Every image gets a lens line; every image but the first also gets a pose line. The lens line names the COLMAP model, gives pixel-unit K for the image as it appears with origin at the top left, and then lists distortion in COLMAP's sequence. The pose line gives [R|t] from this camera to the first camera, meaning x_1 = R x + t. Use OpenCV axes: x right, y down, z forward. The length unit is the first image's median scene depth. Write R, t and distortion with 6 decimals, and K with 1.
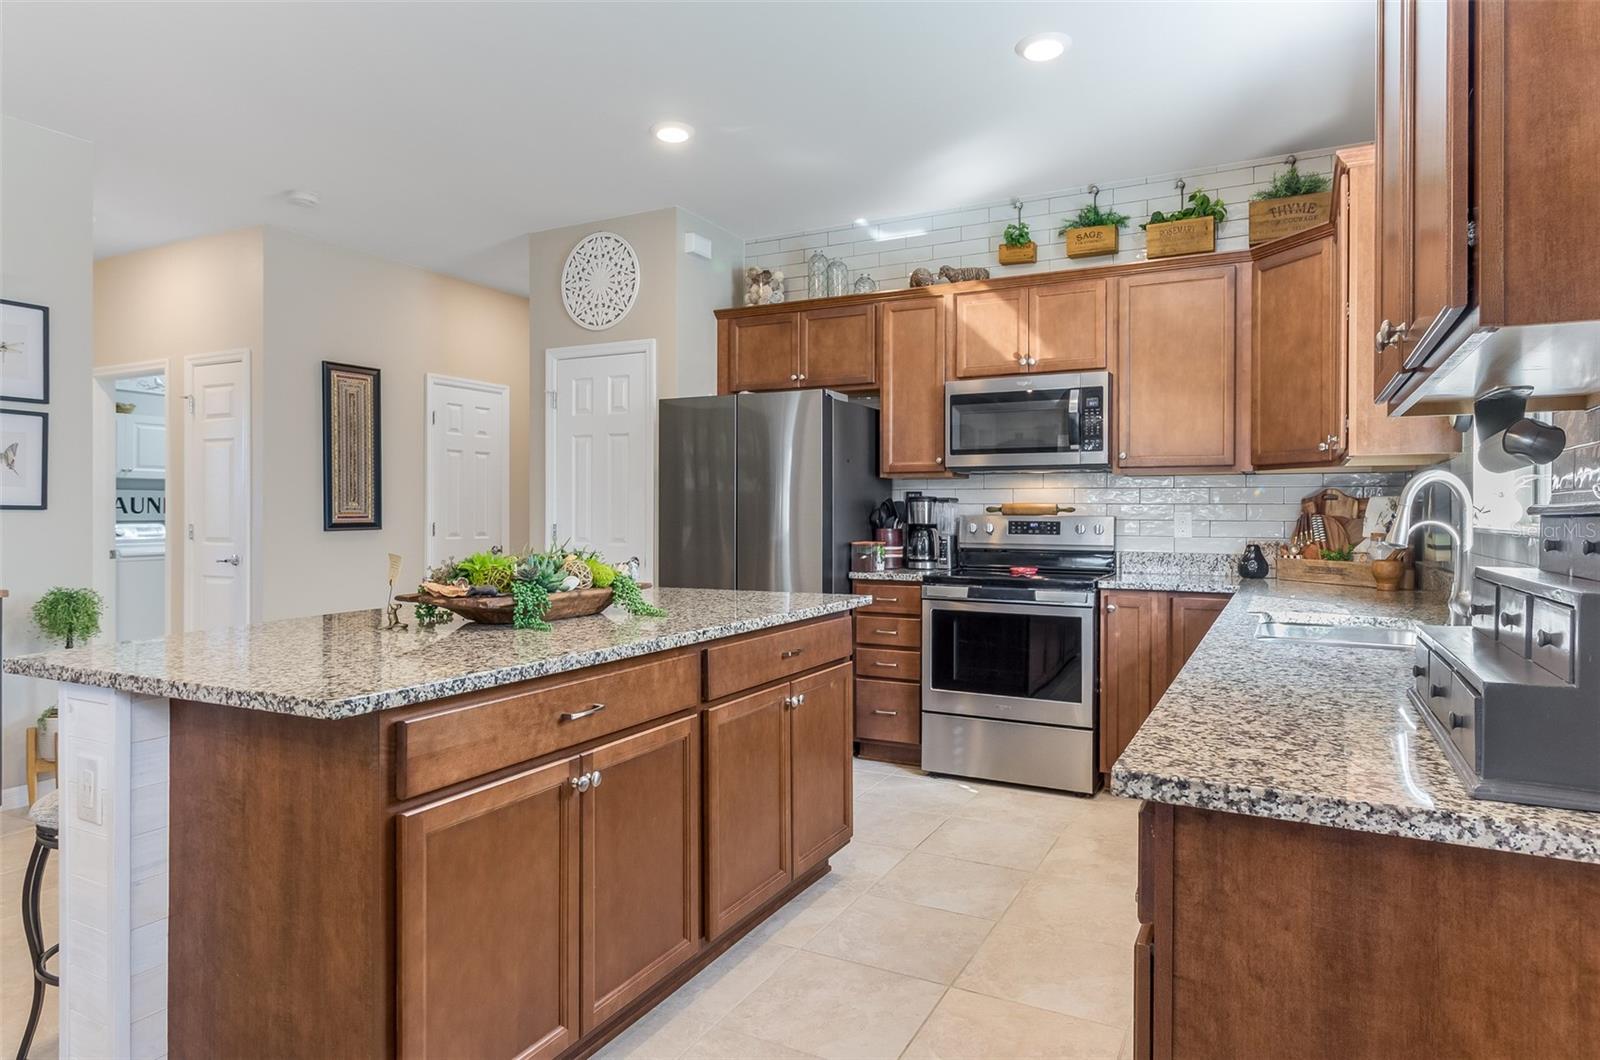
lens RADIAL K [[940.7, 0, 803.4], [0, 940.7, 510.3], [0, 0, 1]] dist [0.005389, 0.000184]
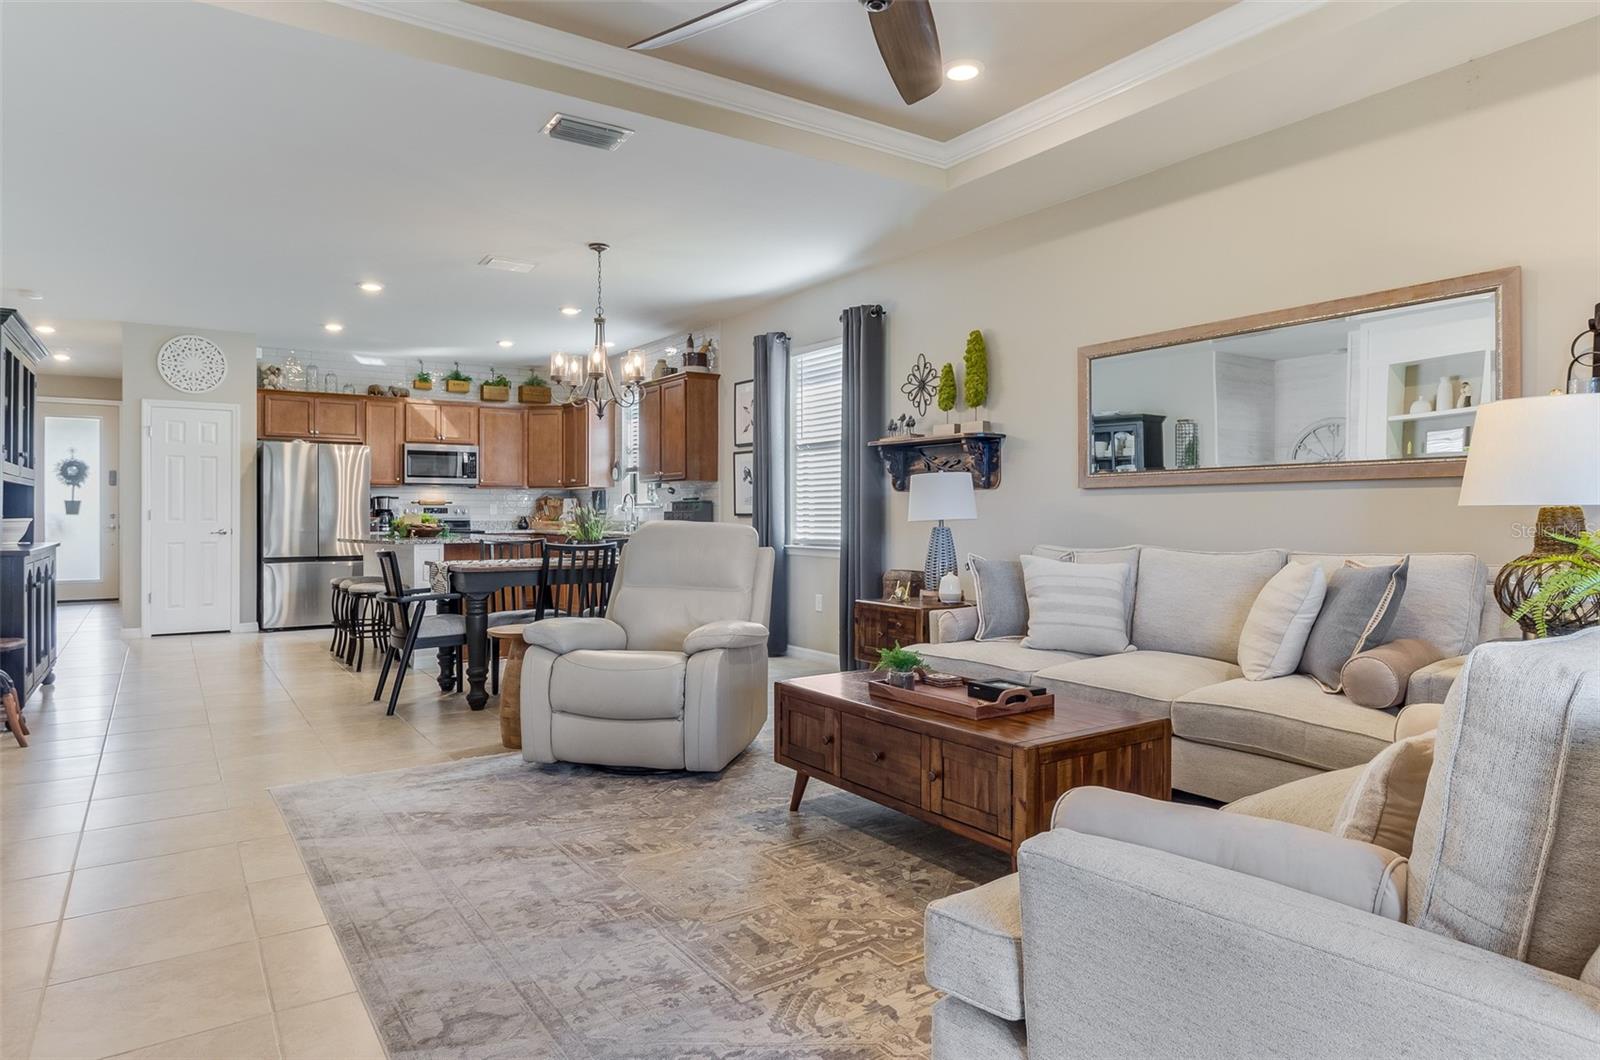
lens RADIAL K [[940.7, 0, 803.4], [0, 940.7, 510.3], [0, 0, 1]] dist [0.005389, 0.000184]
pose [[0.476051, -0.000928, 0.879417, -1.383683], [-0.000088, 0.999999, 0.001102, 0.015628], [-0.879418, -0.000602, 0.476050, -0.882031]]
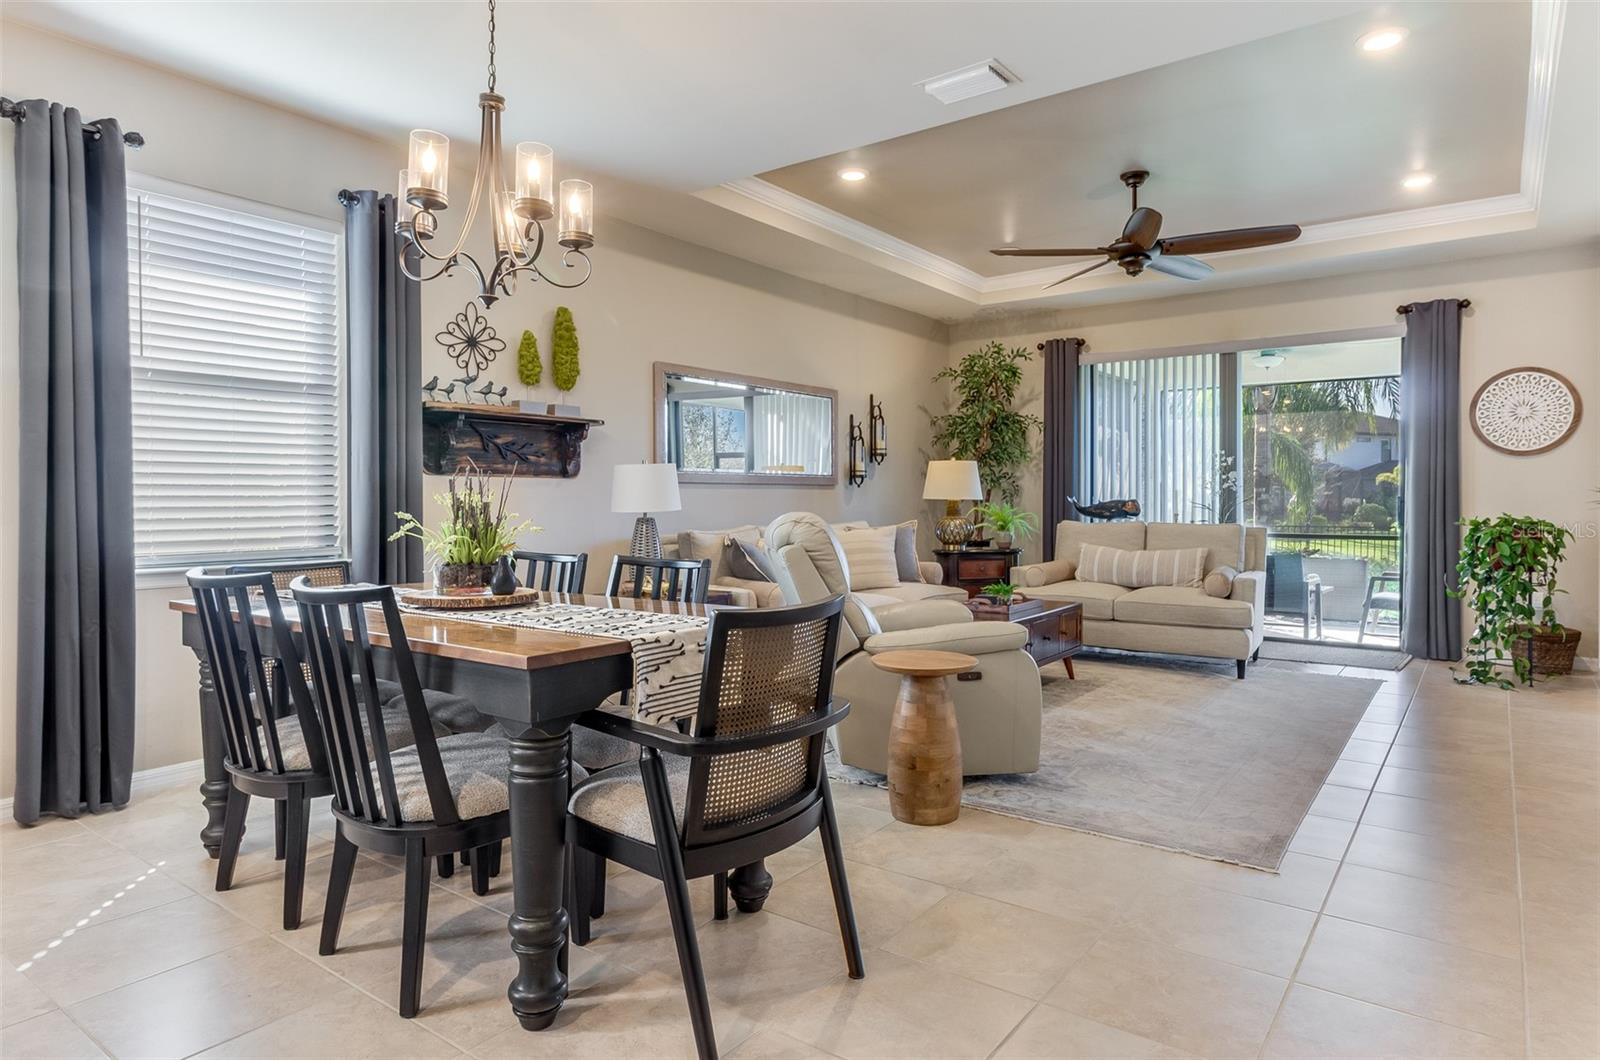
lens RADIAL K [[929.0, 0, 803.9], [0, 929.0, 516.7], [0, 0, 1]] dist [-0.001178, -0.001777]
pose [[-0.986687, -0.001981, 0.162617, -0.634569], [0.000192, 0.999911, 0.013350, 0.022029], [-0.162629, 0.013203, -0.986599, 0.644386]]
